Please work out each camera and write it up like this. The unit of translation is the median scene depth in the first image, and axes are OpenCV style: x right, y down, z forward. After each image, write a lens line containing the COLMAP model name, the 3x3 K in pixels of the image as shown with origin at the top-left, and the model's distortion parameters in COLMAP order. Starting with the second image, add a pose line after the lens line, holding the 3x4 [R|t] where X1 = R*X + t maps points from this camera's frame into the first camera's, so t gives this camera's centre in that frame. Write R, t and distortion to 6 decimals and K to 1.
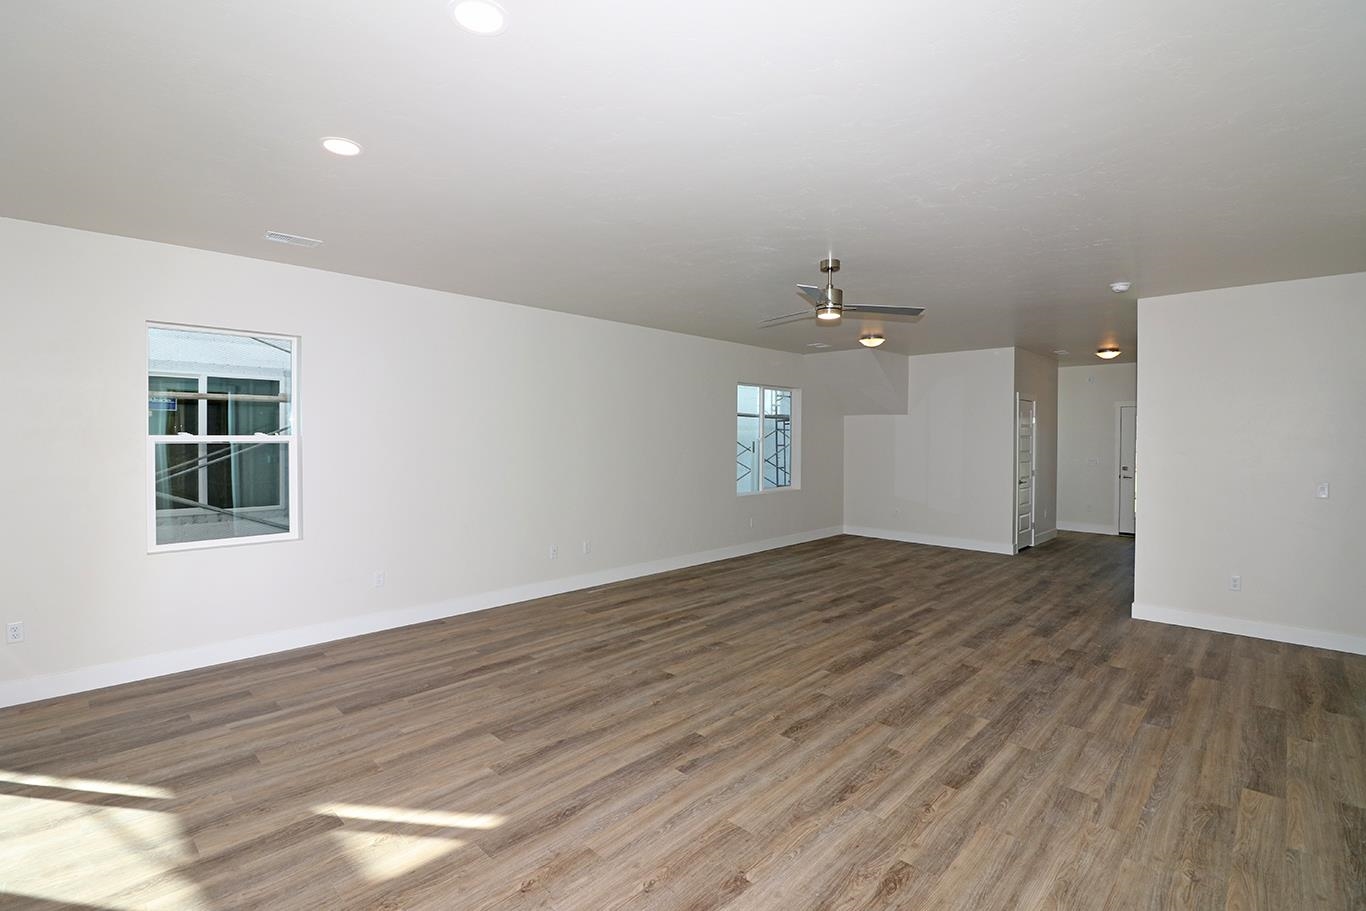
lens RADIAL K [[627.3, 0, 677.0], [0, 627.3, 440.5], [0, 0, 1]] dist [0.000407, -0.013282]
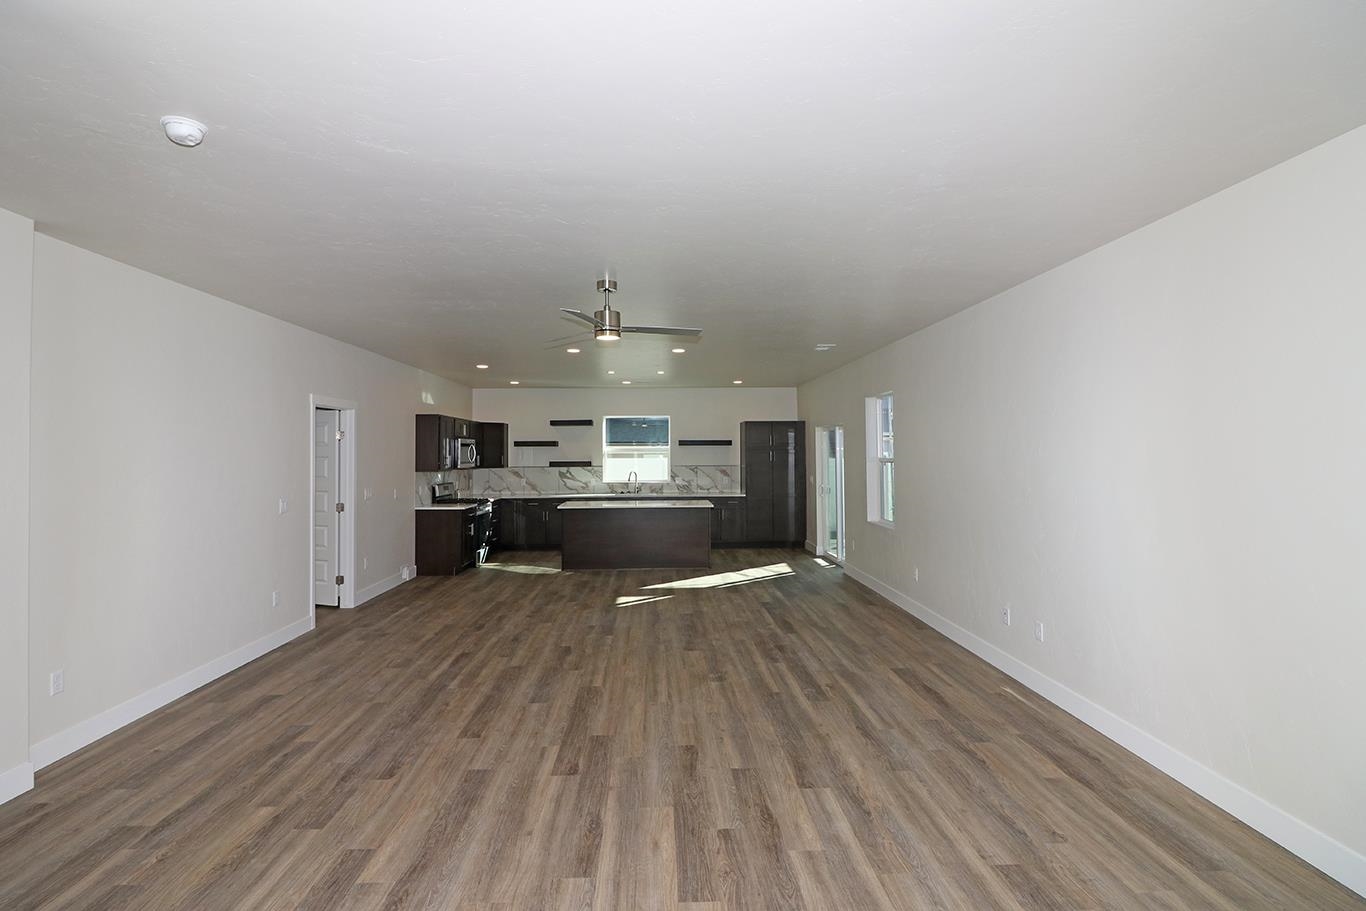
lens RADIAL K [[650.2, 0, 677.1], [0, 650.2, 438.8], [0, 0, 1]] dist [0.001946, -0.013097]
pose [[-0.690072, -0.018898, -0.723494, 0.950385], [-0.003912, 0.999742, -0.022383, -0.019280], [0.723730, -0.012615, -0.689968, 1.877526]]
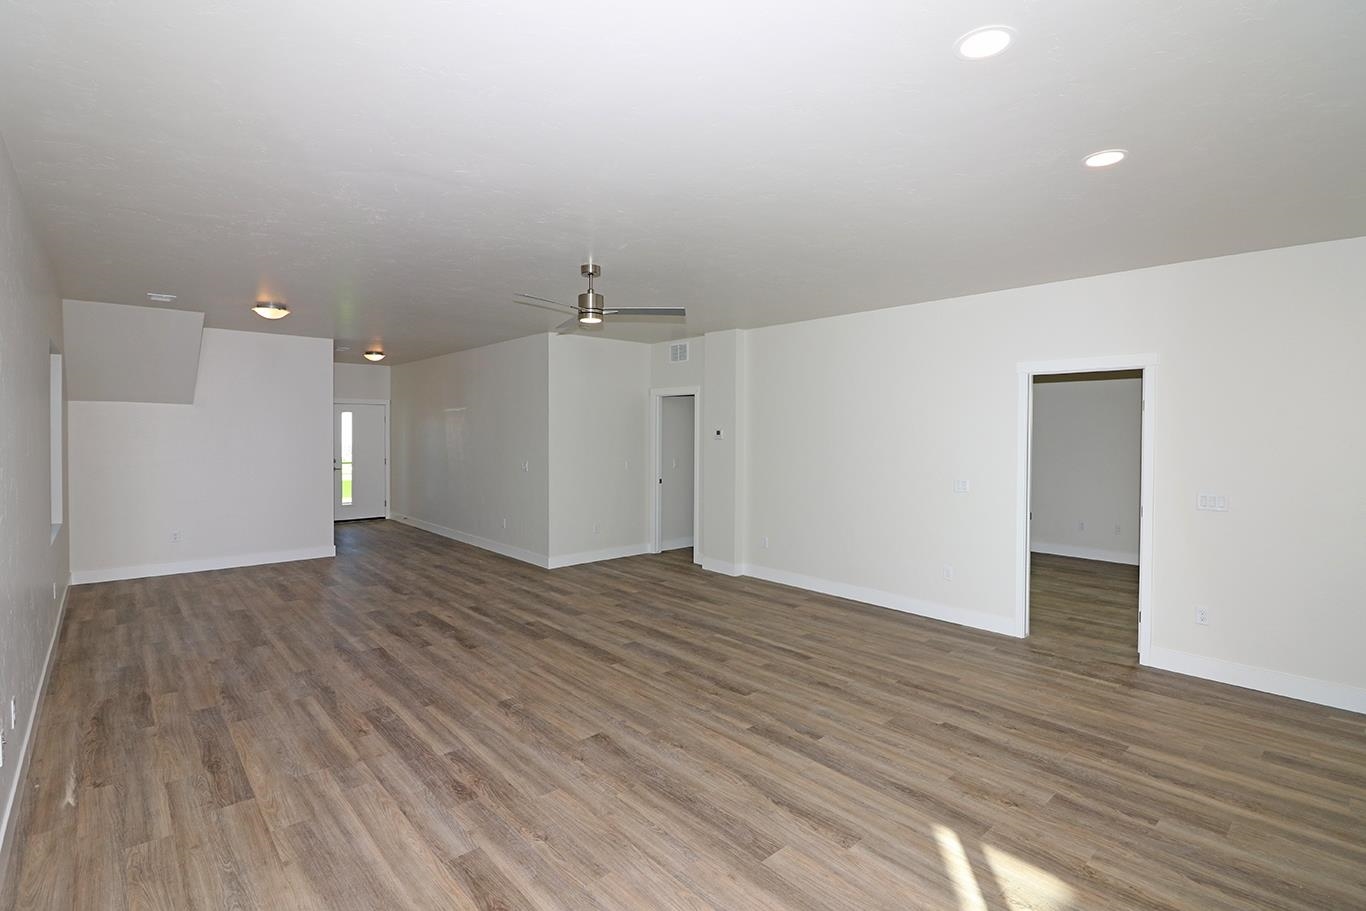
lens RADIAL K [[639.2, 0, 676.7], [0, 639.2, 438.7], [0, 0, 1]] dist [0.000896, -0.013607]
pose [[0.067341, -0.017606, 0.997575, -0.822809], [0.002967, 0.999843, 0.017446, -0.026904], [-0.997726, 0.001785, 0.067383, 0.837187]]
